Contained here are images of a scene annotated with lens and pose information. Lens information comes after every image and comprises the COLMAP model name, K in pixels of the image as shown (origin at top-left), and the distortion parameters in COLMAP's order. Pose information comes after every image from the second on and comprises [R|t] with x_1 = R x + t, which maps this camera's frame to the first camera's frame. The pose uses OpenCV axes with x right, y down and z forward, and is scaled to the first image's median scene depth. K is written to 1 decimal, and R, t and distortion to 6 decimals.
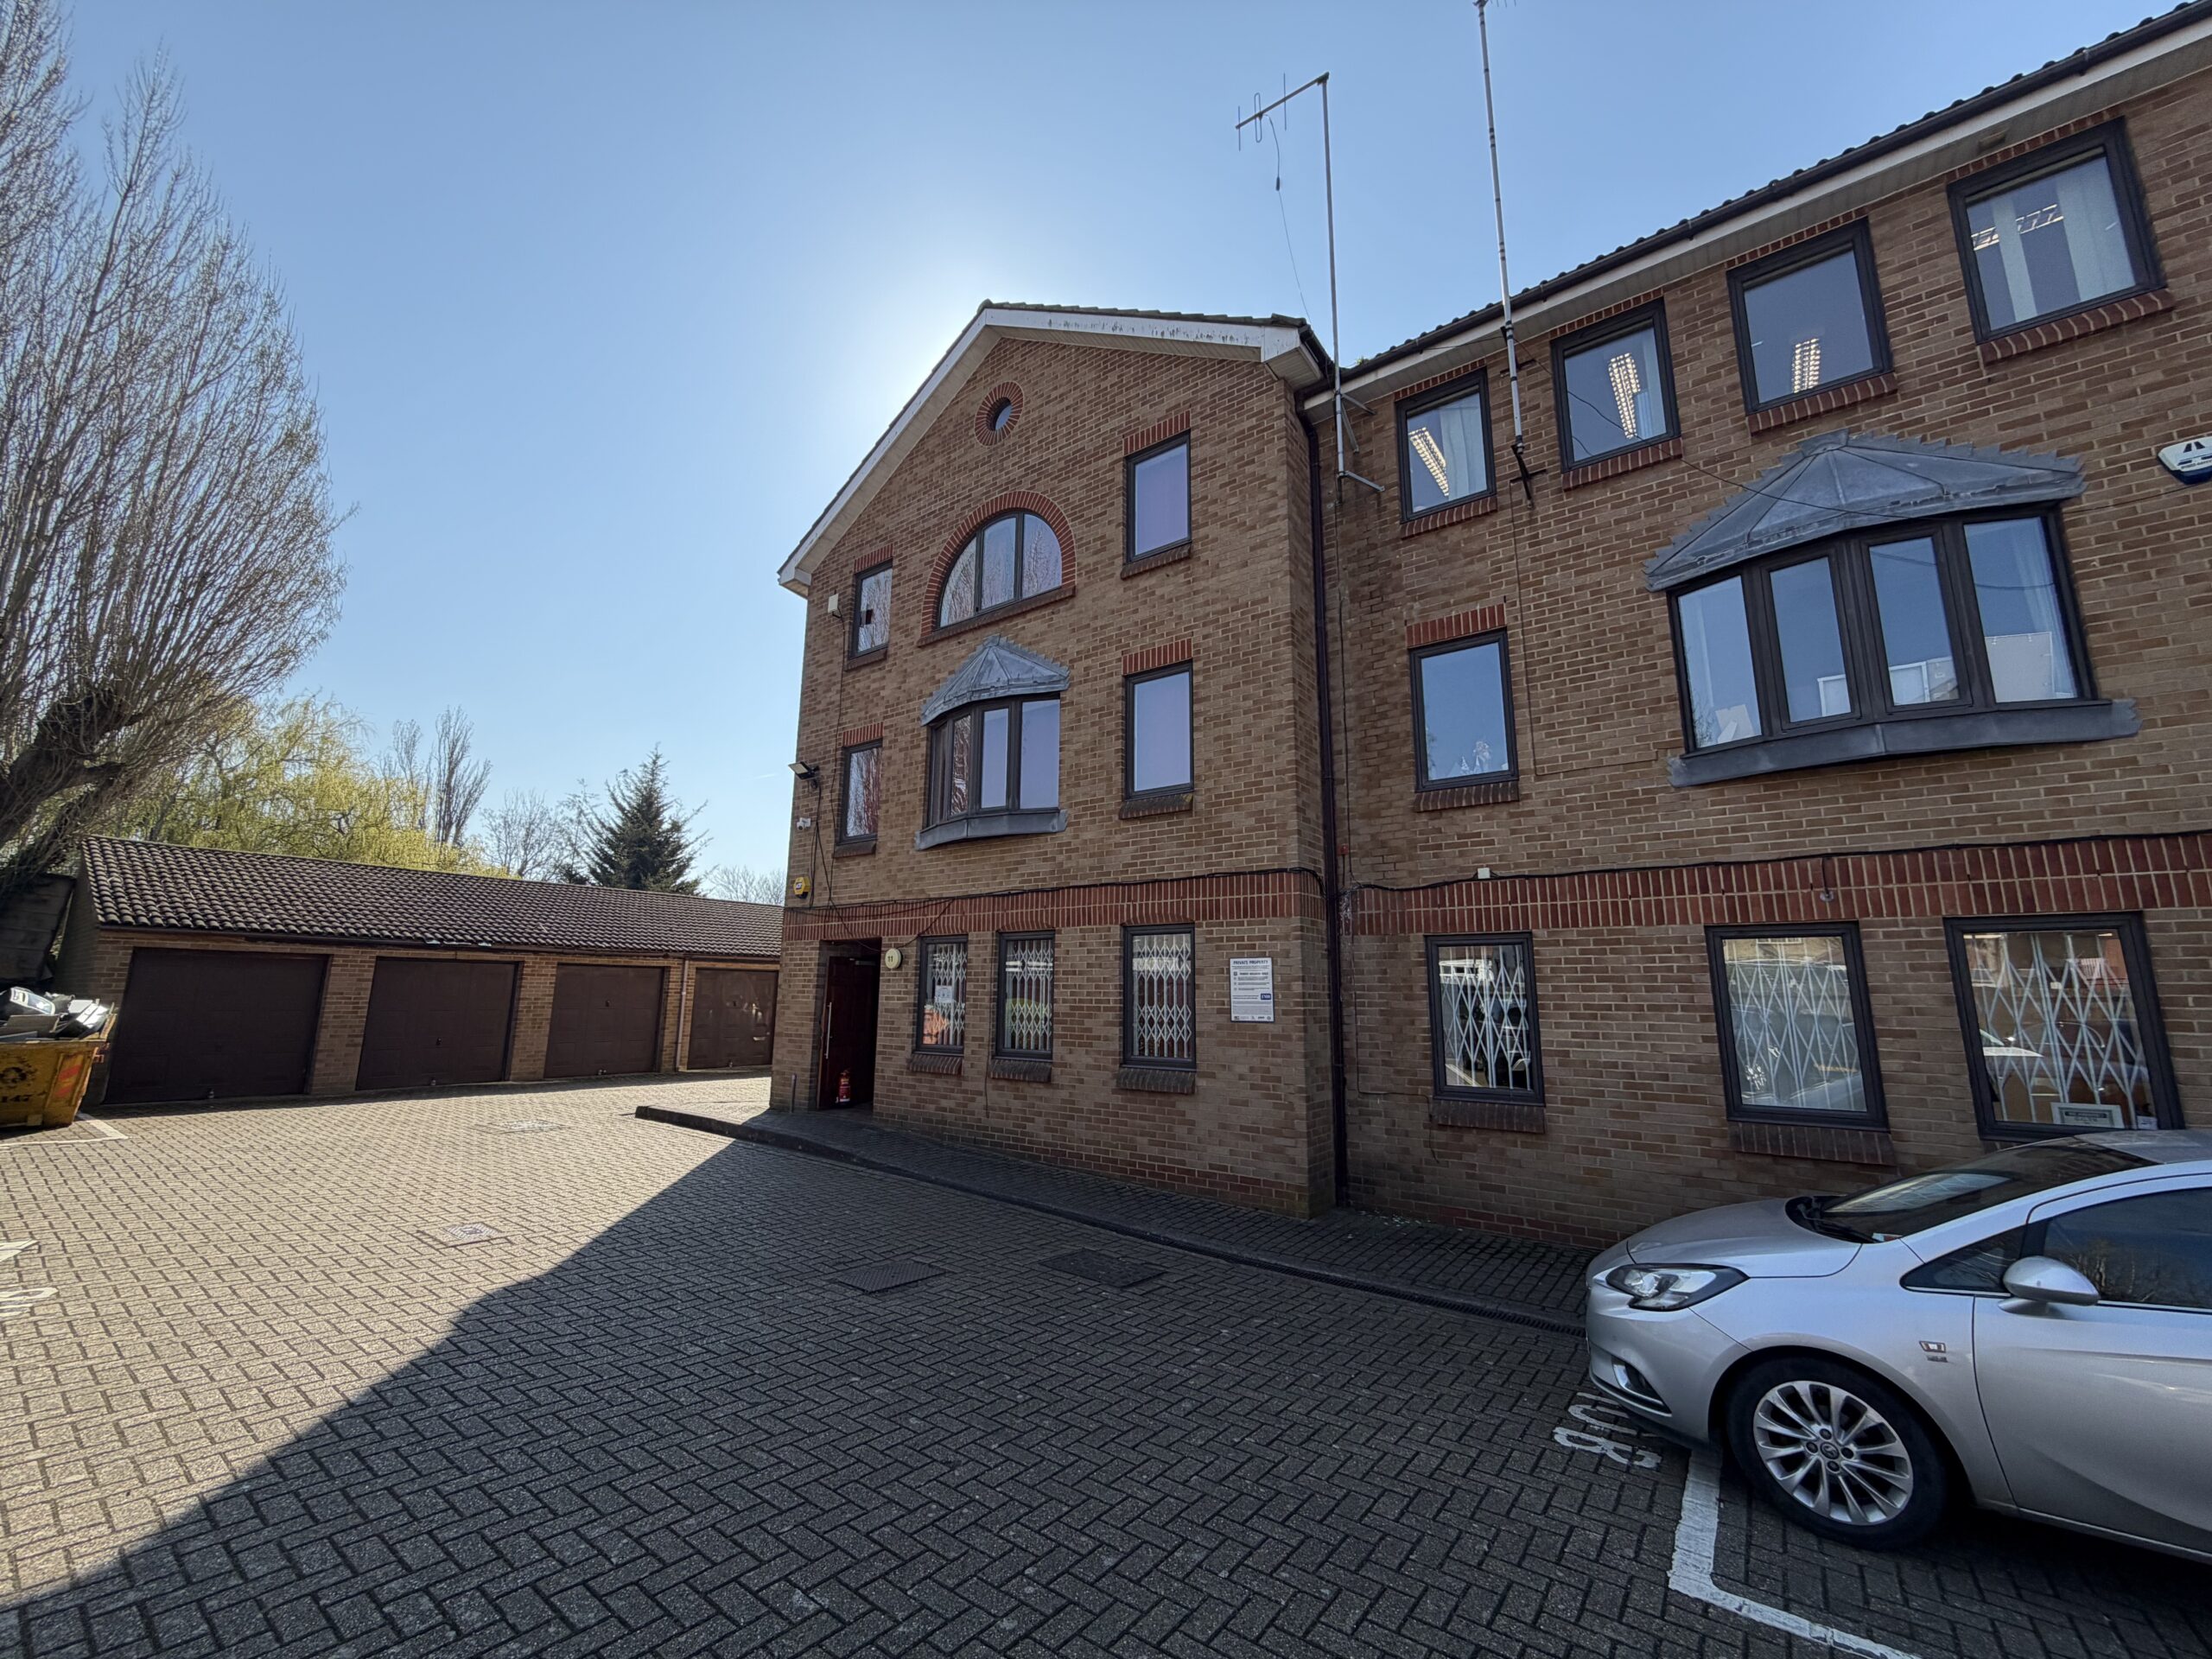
lens RADIAL K [[879.6, 0, 1097.6], [0, 879.6, 831.7], [0, 0, 1]] dist [0.000060, 0.000161]
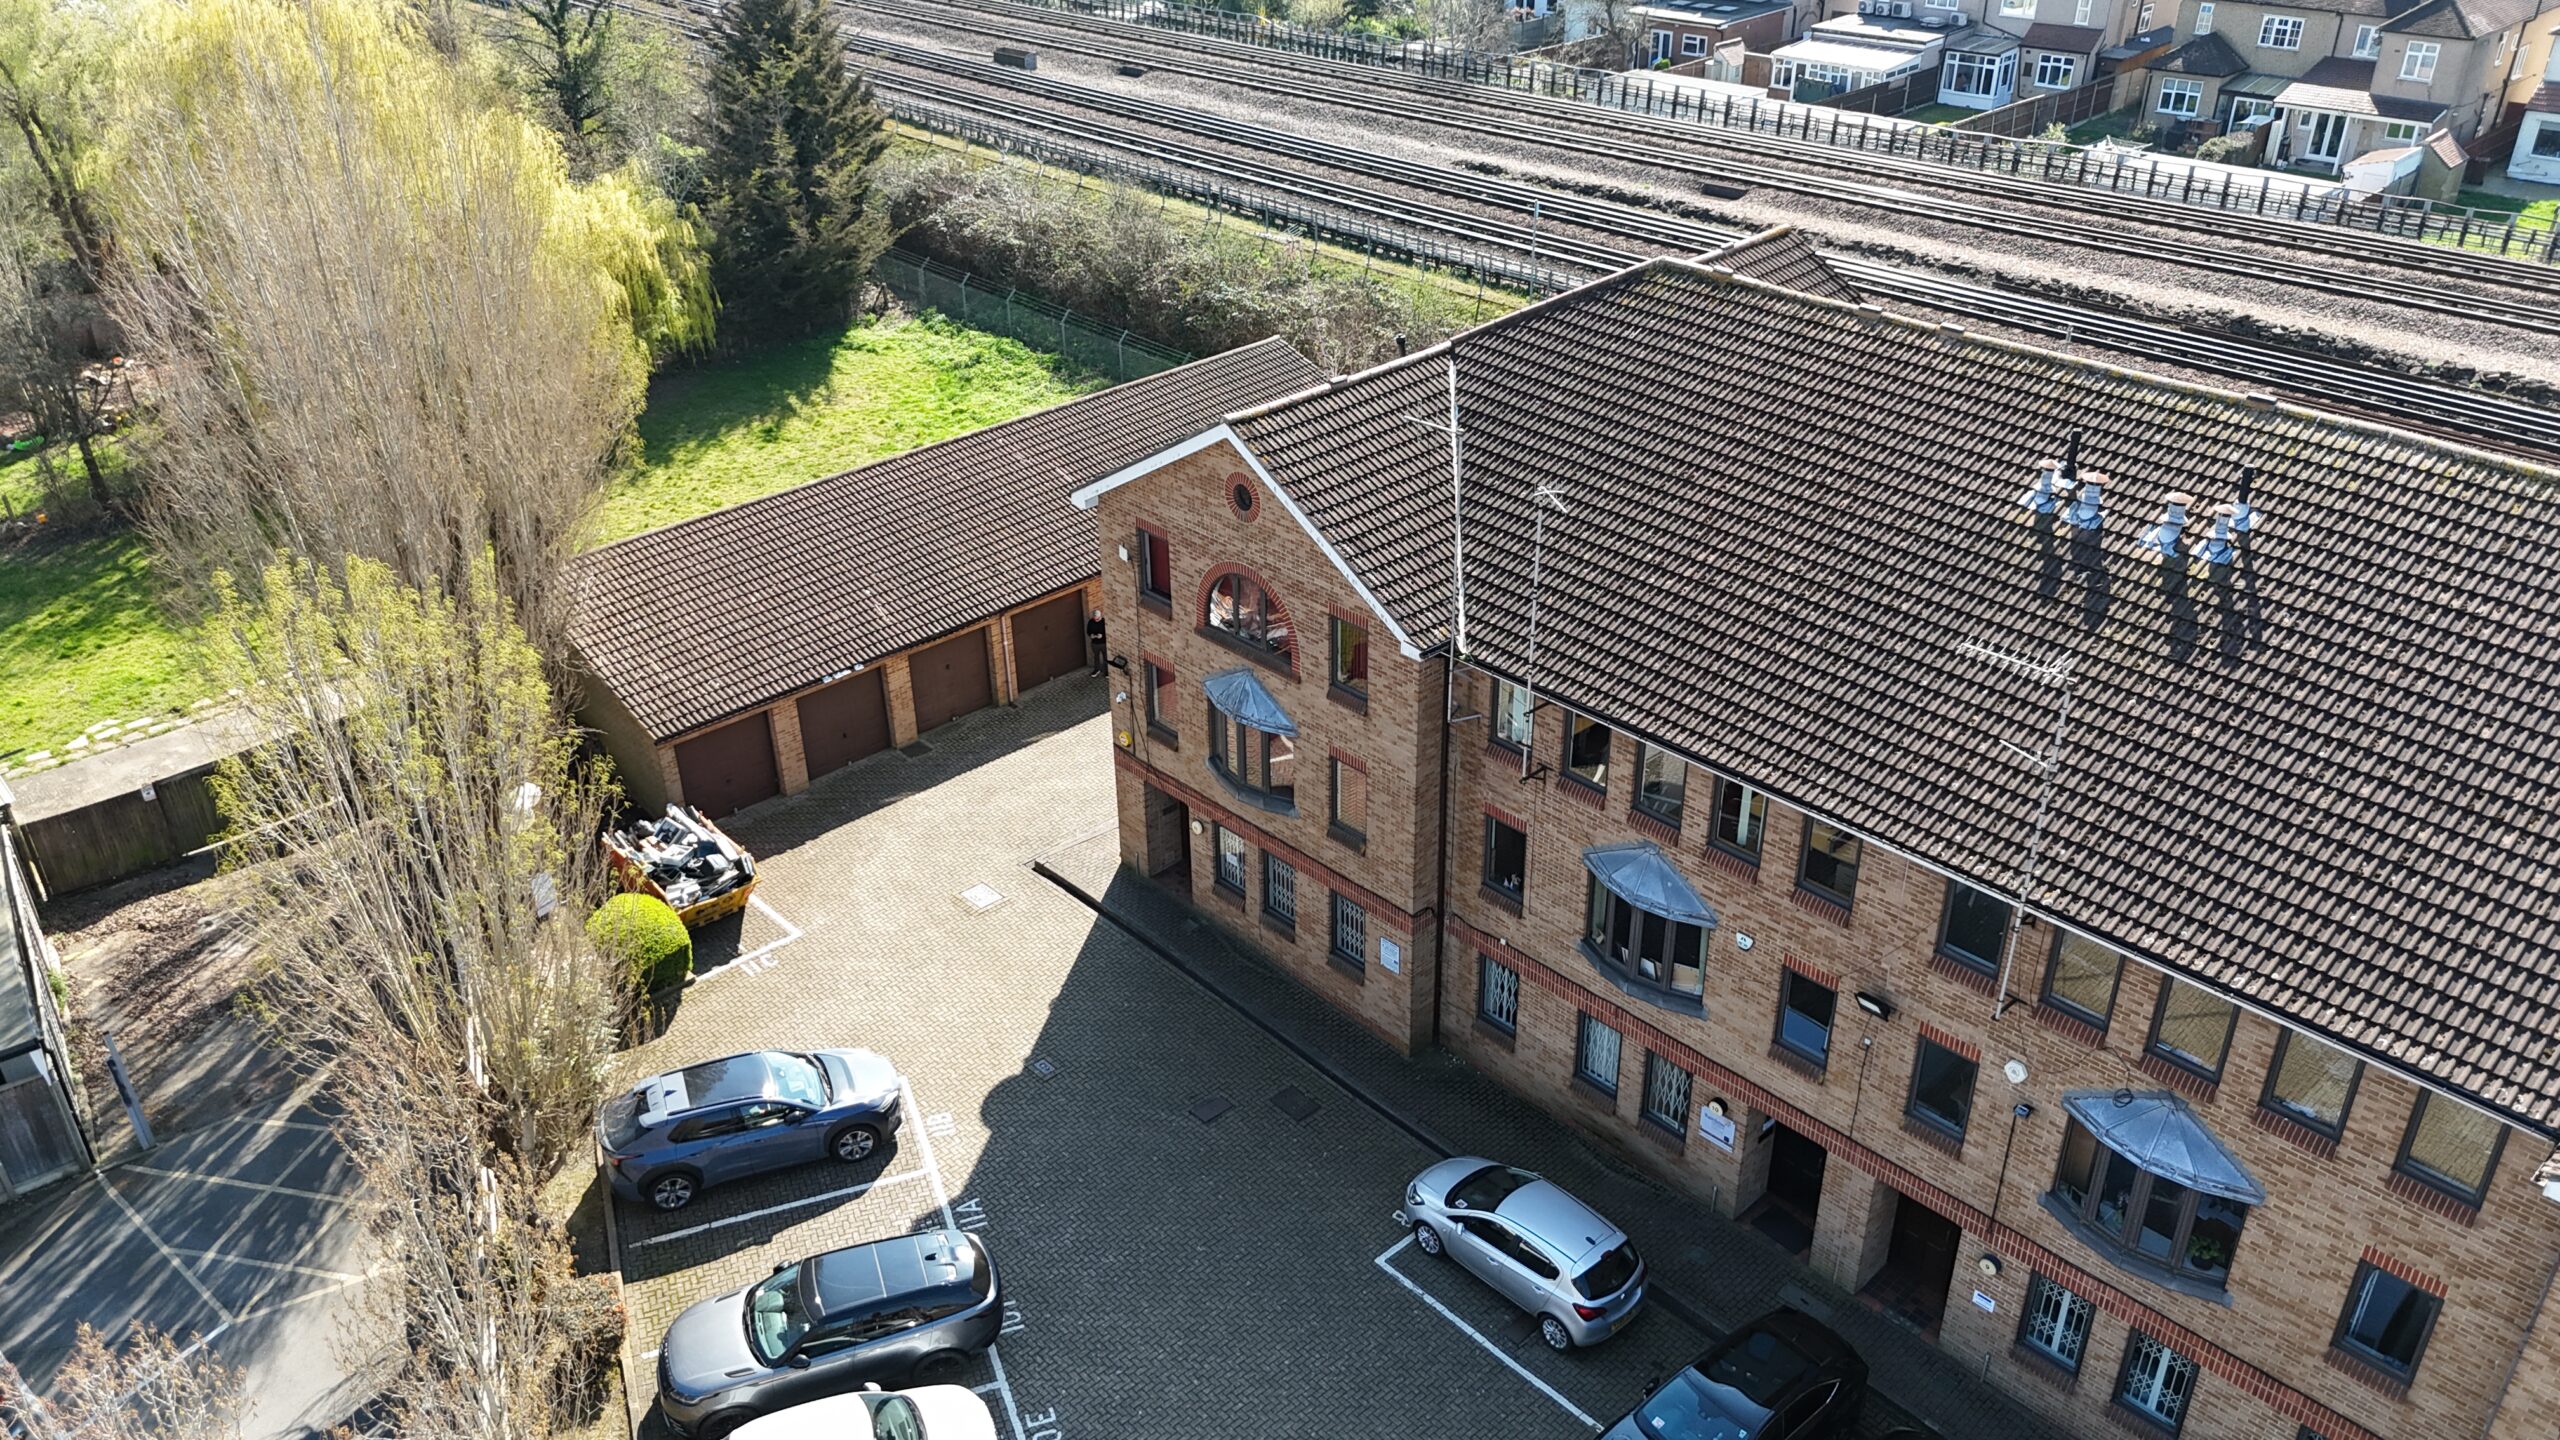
lens RADIAL K [[1841.0, 0, 1280.0], [0, 1841.0, 720.0], [0, 0, 1]] dist [0.000853, 0.000023]
pose [[0.984748, 0.063907, -0.161825, 0.491633], [0.055431, 0.766393, 0.639976, -2.444476], [0.164921, -0.639185, 0.751161, -1.479129]]
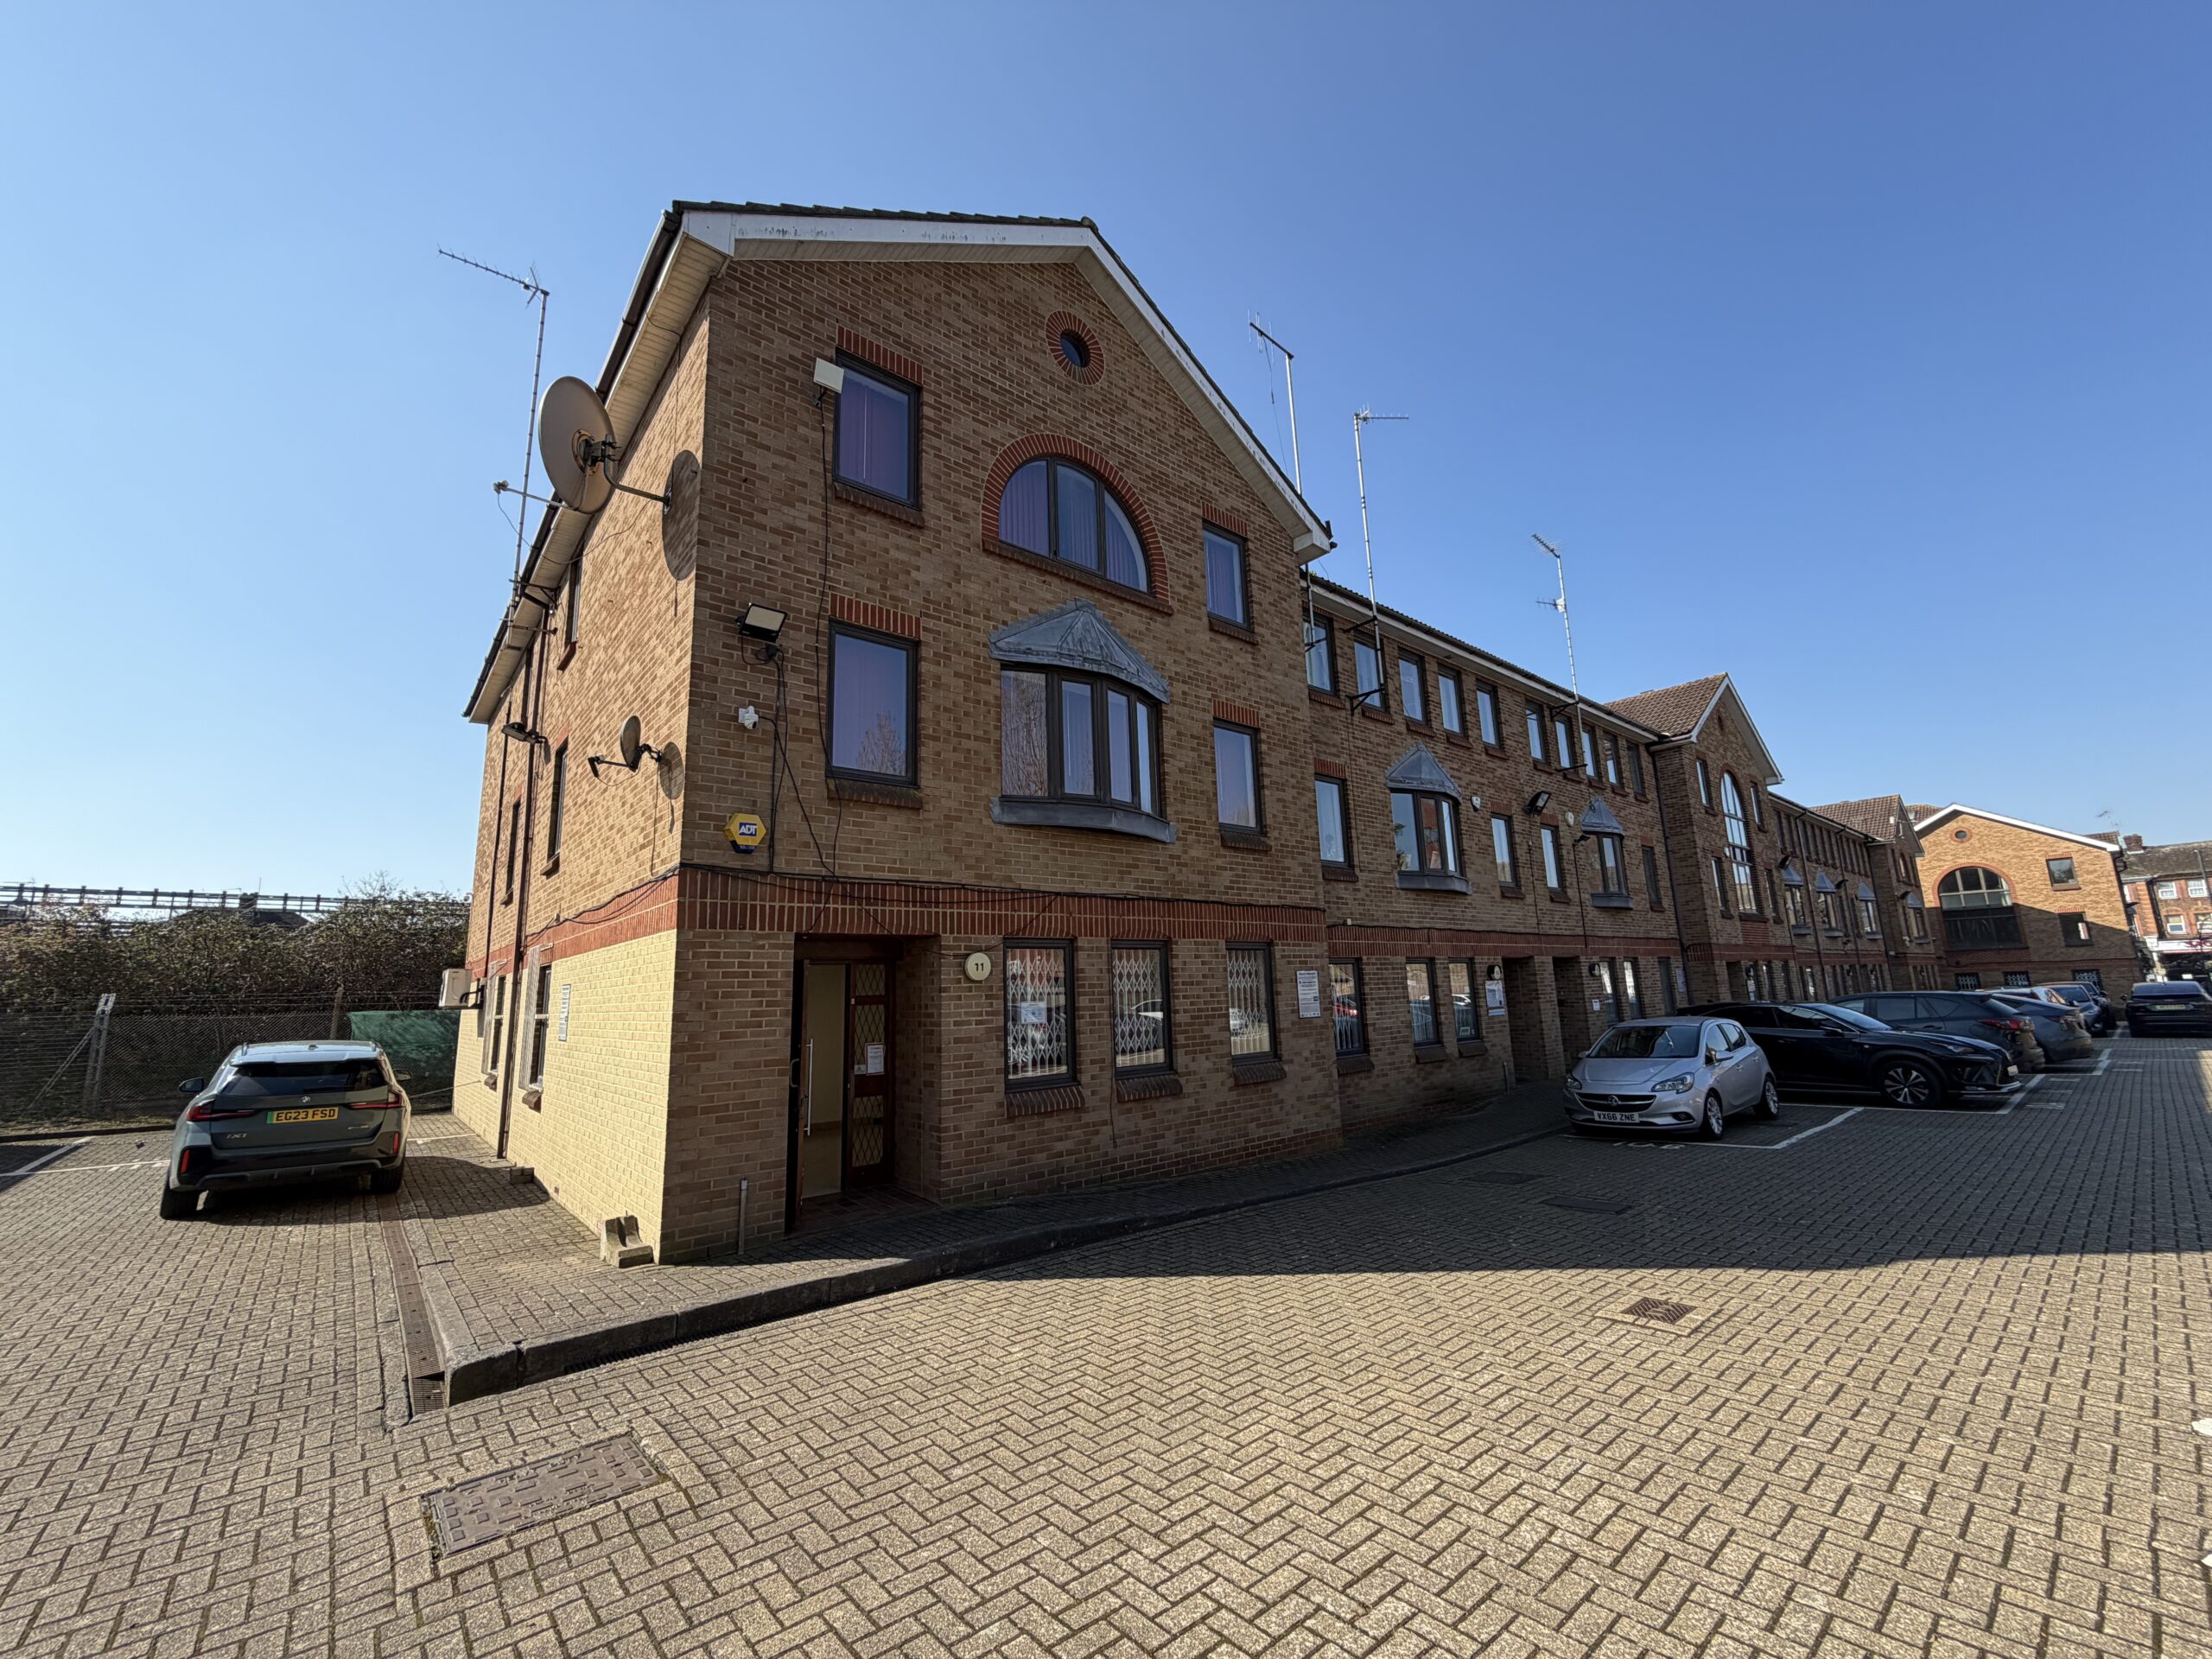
lens RADIAL K [[879.6, 0, 1097.6], [0, 879.6, 831.7], [0, 0, 1]] dist [0.000060, 0.000161]
pose [[0.223755, 0.157984, 0.961756, -1.133096], [-0.146778, 0.980984, -0.126994, 0.139531], [-0.963530, -0.112749, 0.242688, 0.918122]]
